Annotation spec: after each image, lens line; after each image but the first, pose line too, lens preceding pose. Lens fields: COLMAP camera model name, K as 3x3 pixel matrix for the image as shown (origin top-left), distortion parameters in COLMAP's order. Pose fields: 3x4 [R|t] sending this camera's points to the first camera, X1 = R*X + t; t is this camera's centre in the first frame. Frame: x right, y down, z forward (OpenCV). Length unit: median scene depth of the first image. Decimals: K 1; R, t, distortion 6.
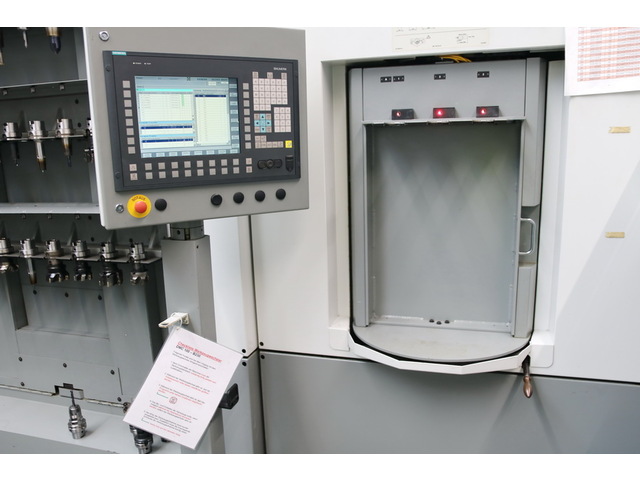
lens RADIAL K [[503.9, 0, 318.6], [0, 503.9, 245.4], [0, 0, 1]] dist [-0.123923, 0.108734]
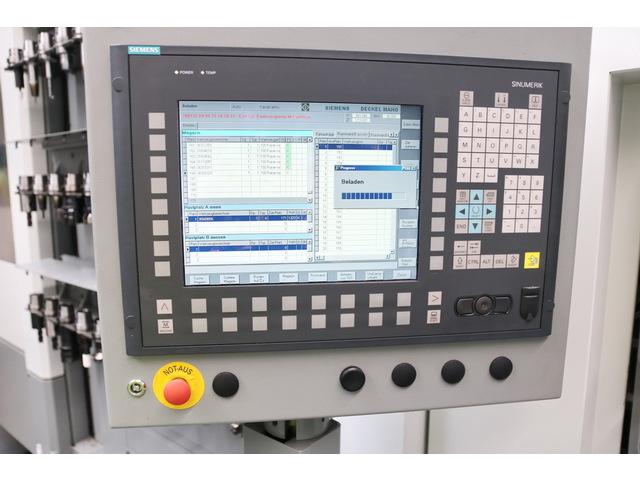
lens RADIAL K [[503.9, 0, 324.5], [0, 503.9, 246.3], [0, 0, 1]] dist [-0.123923, 0.108734]
pose [[0.929598, 0.082826, -0.359149, -0.075582], [-0.103193, 0.993940, -0.037879, -0.184201], [0.353835, 0.072274, 0.932511, 0.556113]]
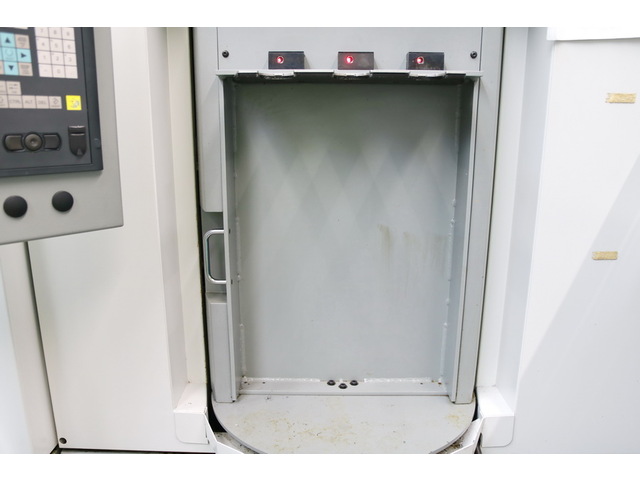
lens RADIAL K [[503.9, 0, 311.3], [0, 503.9, 245.9], [0, 0, 1]] dist [-0.123923, 0.108734]
pose [[0.961891, -0.034712, 0.271222, 0.032688], [0.025888, 0.999015, 0.036047, -0.071327], [-0.272206, -0.027652, 0.961842, 0.468092]]
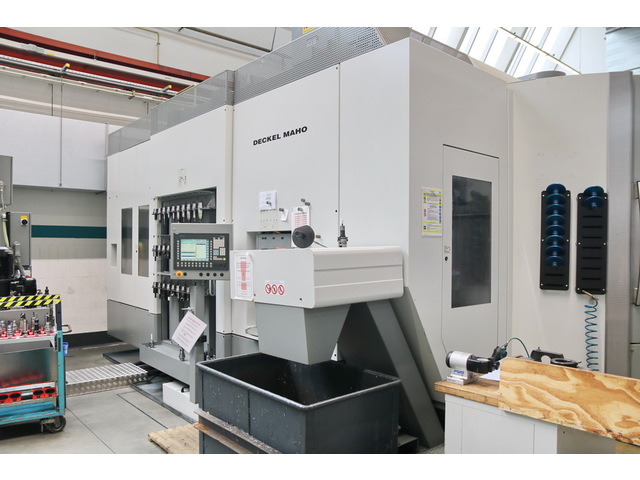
lens RADIAL K [[503.9, 0, 315.9], [0, 503.9, 243.3], [0, 0, 1]] dist [-0.123923, 0.108734]
pose [[0.847120, 0.037768, -0.530058, 2.180599], [-0.140024, 0.978085, -0.154089, 0.113863], [0.512622, 0.204753, 0.833843, -1.425904]]
